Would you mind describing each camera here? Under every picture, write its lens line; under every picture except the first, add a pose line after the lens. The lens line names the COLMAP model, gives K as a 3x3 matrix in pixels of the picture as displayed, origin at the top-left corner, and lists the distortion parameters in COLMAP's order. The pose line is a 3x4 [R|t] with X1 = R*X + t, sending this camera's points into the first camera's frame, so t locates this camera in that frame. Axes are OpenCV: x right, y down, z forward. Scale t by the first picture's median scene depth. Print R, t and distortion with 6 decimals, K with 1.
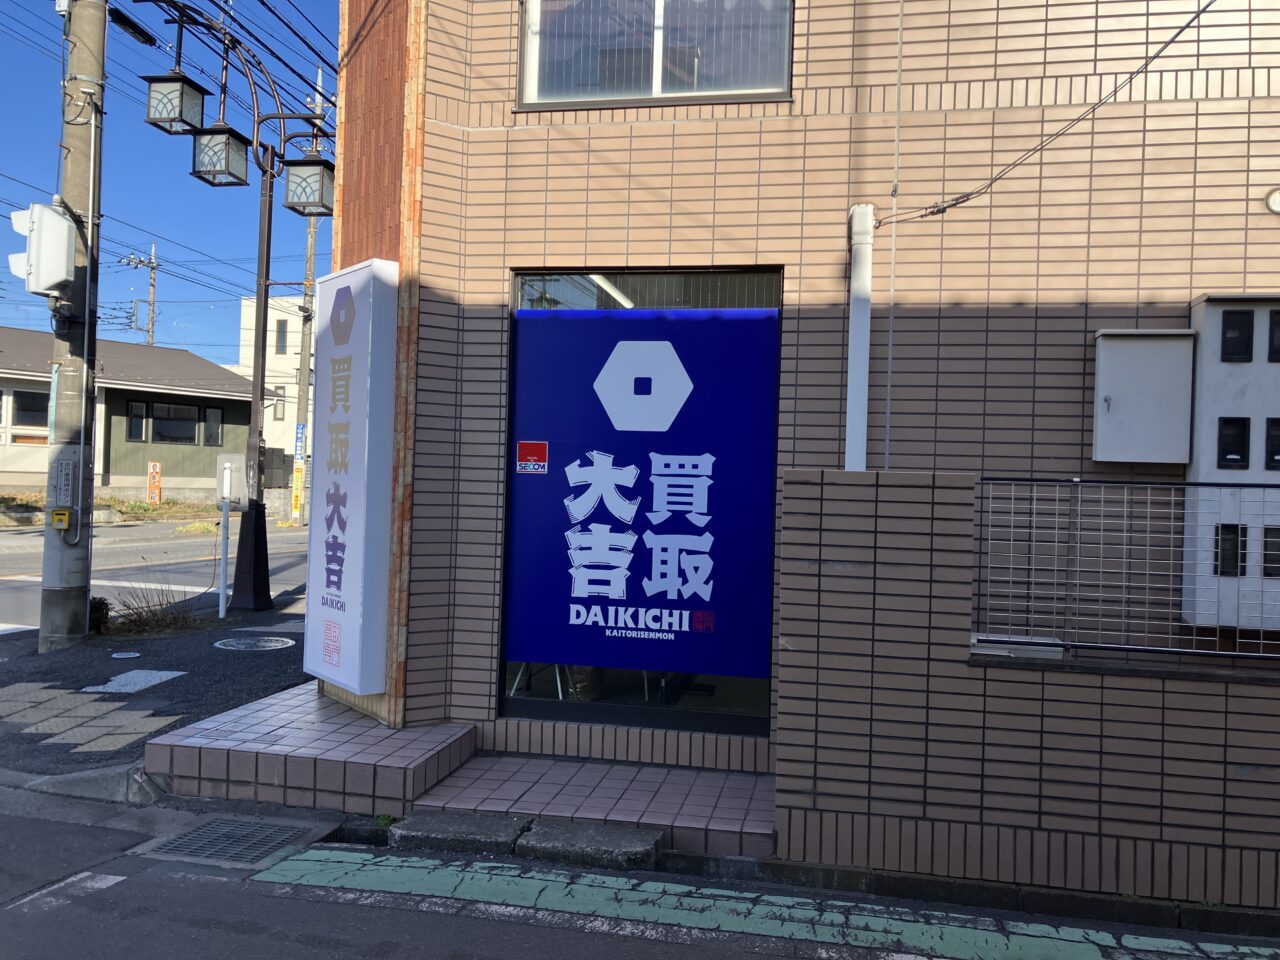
lens RADIAL K [[1059.0, 0, 640.3], [0, 1059.0, 484.4], [0, 0, 1]] dist [-0.046621, -0.009868]
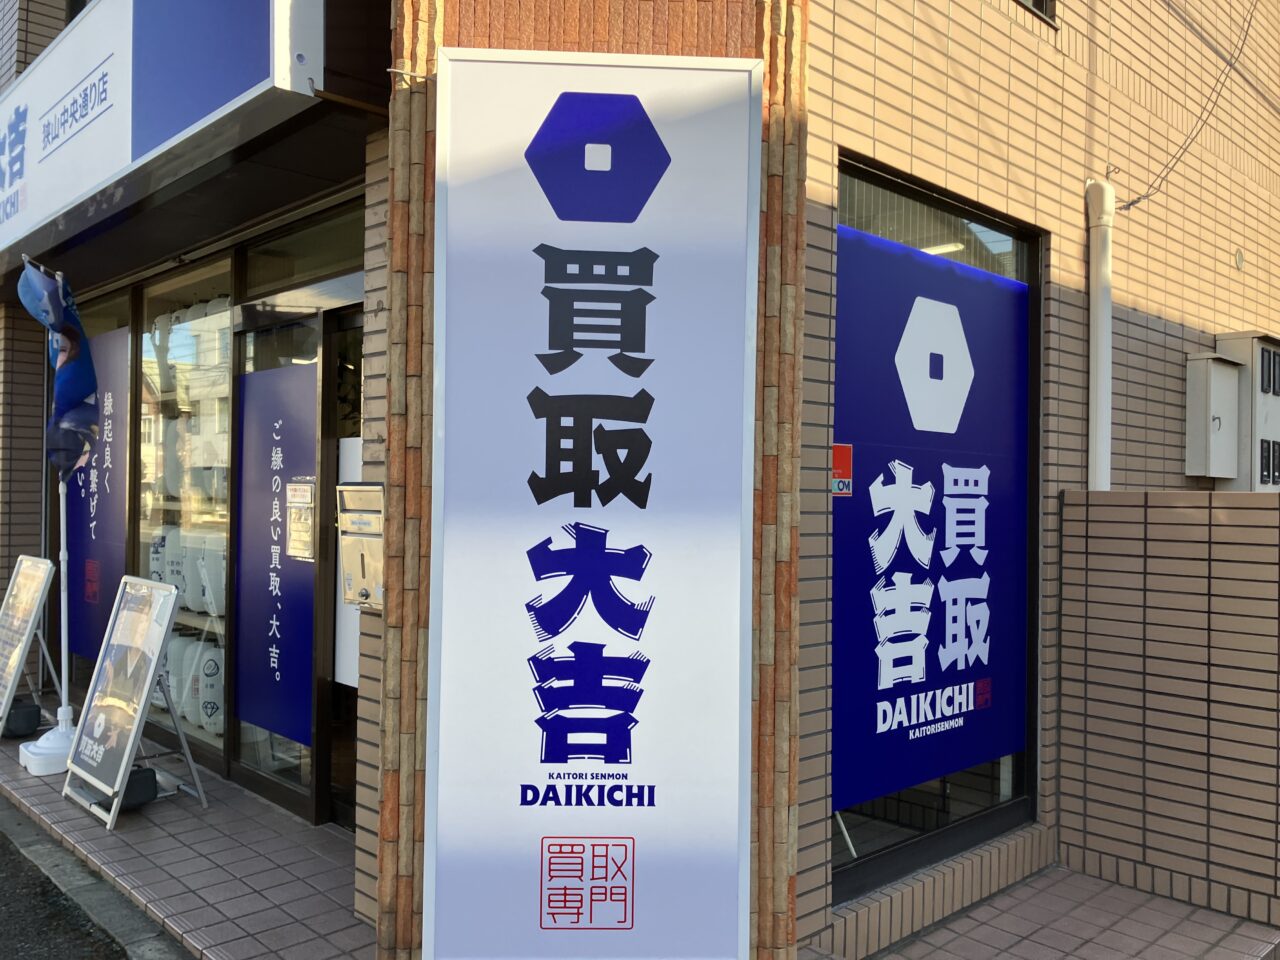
lens RADIAL K [[1059.0, 0, 639.5], [0, 1059.0, 474.0], [0, 0, 1]] dist [-0.046621, -0.009868]
pose [[0.601091, -0.004257, 0.799169, -0.661303], [-0.002961, 0.999967, 0.007554, -0.027970], [-0.799175, -0.006907, 0.601058, 0.742978]]
